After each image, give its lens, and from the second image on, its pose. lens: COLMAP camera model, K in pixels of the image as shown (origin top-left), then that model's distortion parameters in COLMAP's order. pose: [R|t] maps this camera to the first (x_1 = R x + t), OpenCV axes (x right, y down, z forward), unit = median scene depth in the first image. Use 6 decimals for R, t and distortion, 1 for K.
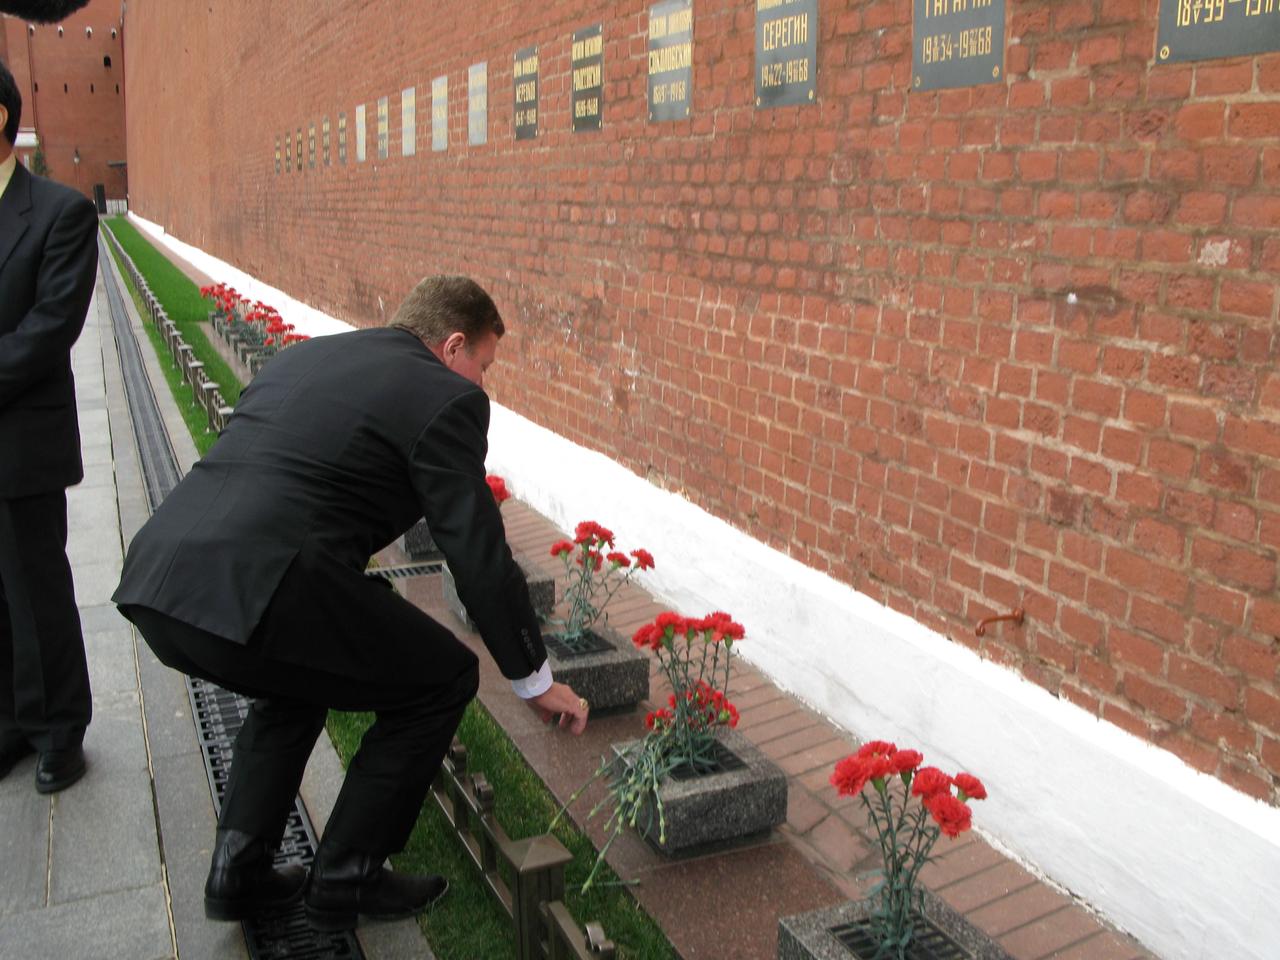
lens RADIAL K [[1309.8, 0, 646.4], [0, 1309.8, 483.5], [0, 0, 1]] dist [-0.215612, 0.262277]
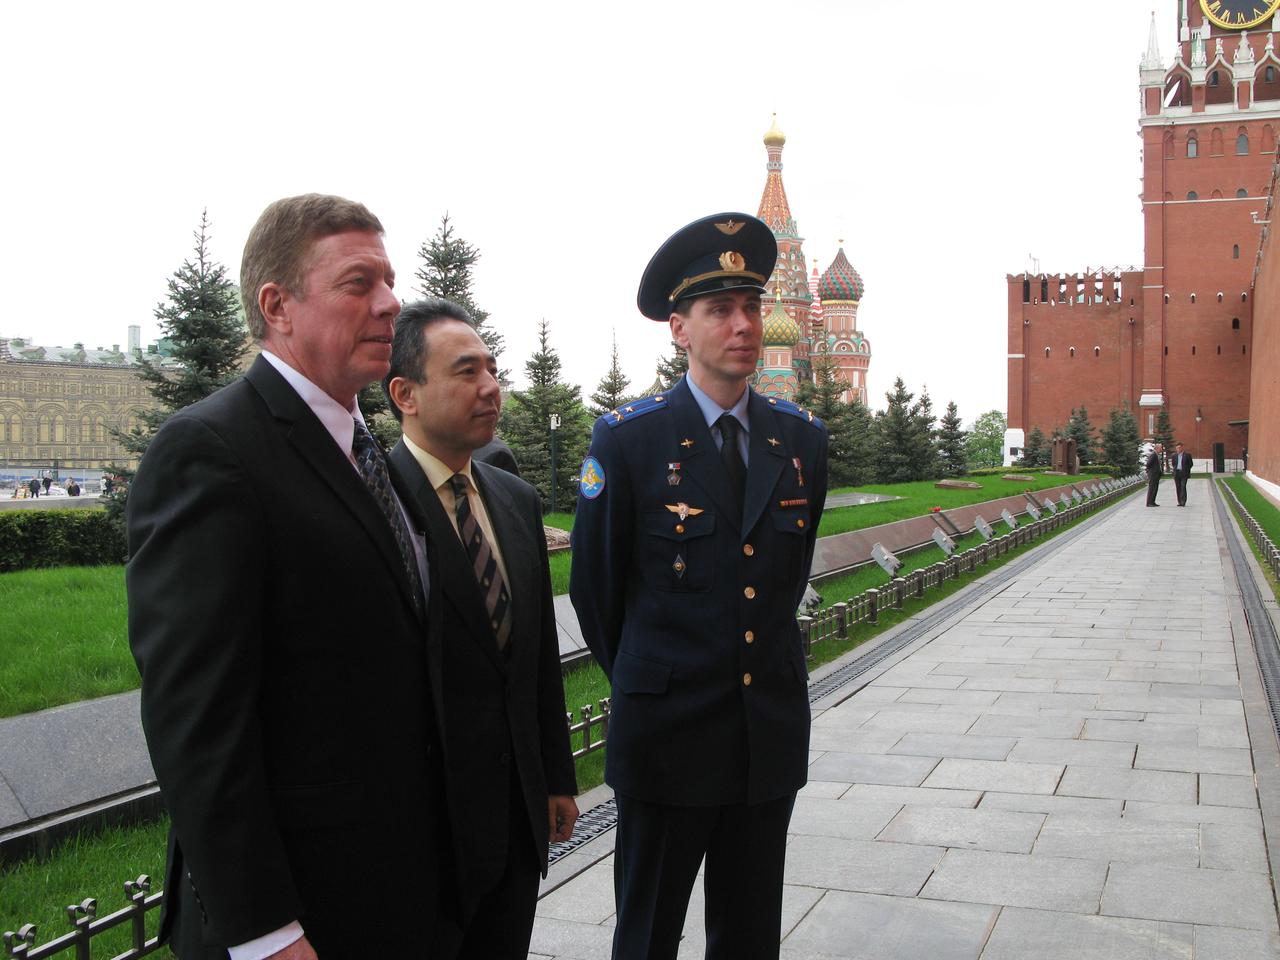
lens RADIAL K [[1309.8, 0, 646.4], [0, 1309.8, 483.5], [0, 0, 1]] dist [-0.215612, 0.262277]
pose [[0.681086, 0.017506, -0.731994, -0.181032], [-0.163092, 0.978226, -0.128356, -0.066632], [0.713808, 0.206804, 0.669111, 0.243858]]
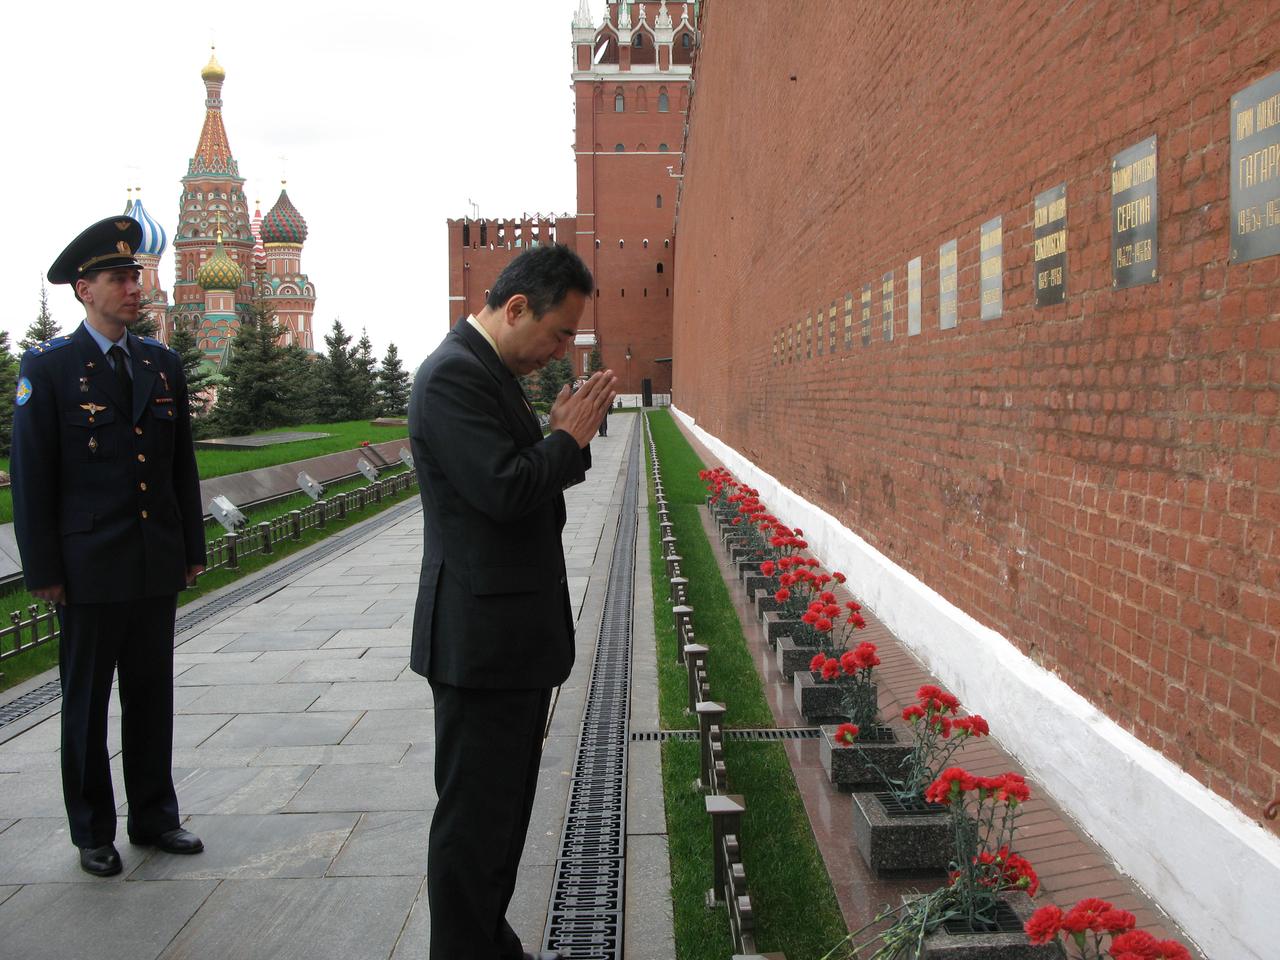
lens RADIAL K [[1309.8, 0, 646.4], [0, 1309.8, 483.5], [0, 0, 1]] dist [-0.215612, 0.262277]
pose [[0.919395, 0.012145, -0.393148, 0.156948], [-0.070589, 0.988390, -0.134543, 0.024940], [0.386949, 0.151450, 0.909579, -0.043834]]
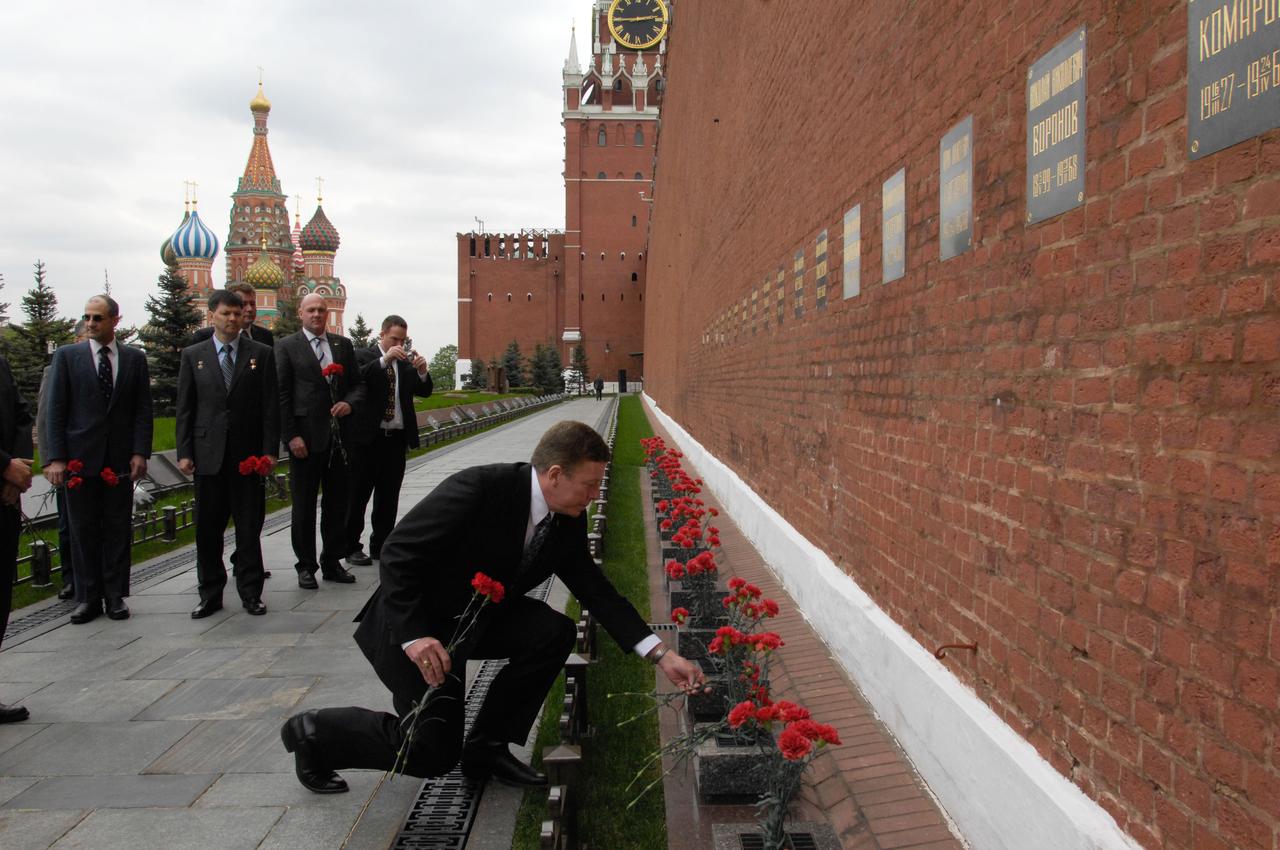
lens RADIAL K [[1097.8, 0, 639.9], [0, 1097.8, 431.0], [0, 0, 1]] dist [-0.114645, 0.111254]
pose [[0.924471, 0.012310, -0.381054, 0.314518], [-0.079015, 0.983964, -0.159909, 0.072590], [0.372975, 0.177940, 0.910619, -0.127769]]
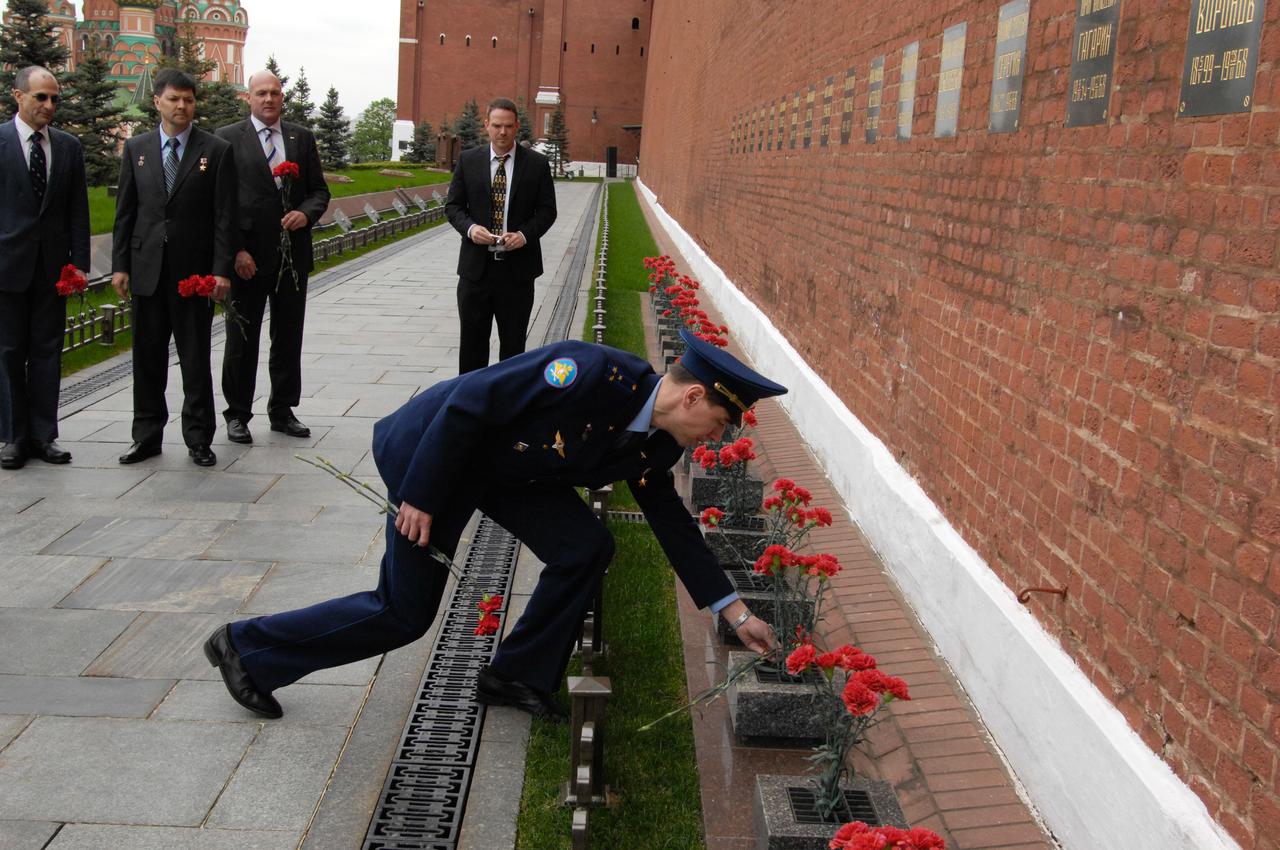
lens RADIAL K [[1426.9, 0, 637.8], [0, 1426.9, 429.1], [0, 0, 1]] dist [-0.092826, 0.141028]
pose [[0.924510, 0.120117, -0.361737, 0.302580], [-0.137044, 0.990334, -0.021404, 0.031536], [0.355670, 0.069363, 0.932034, -0.244936]]
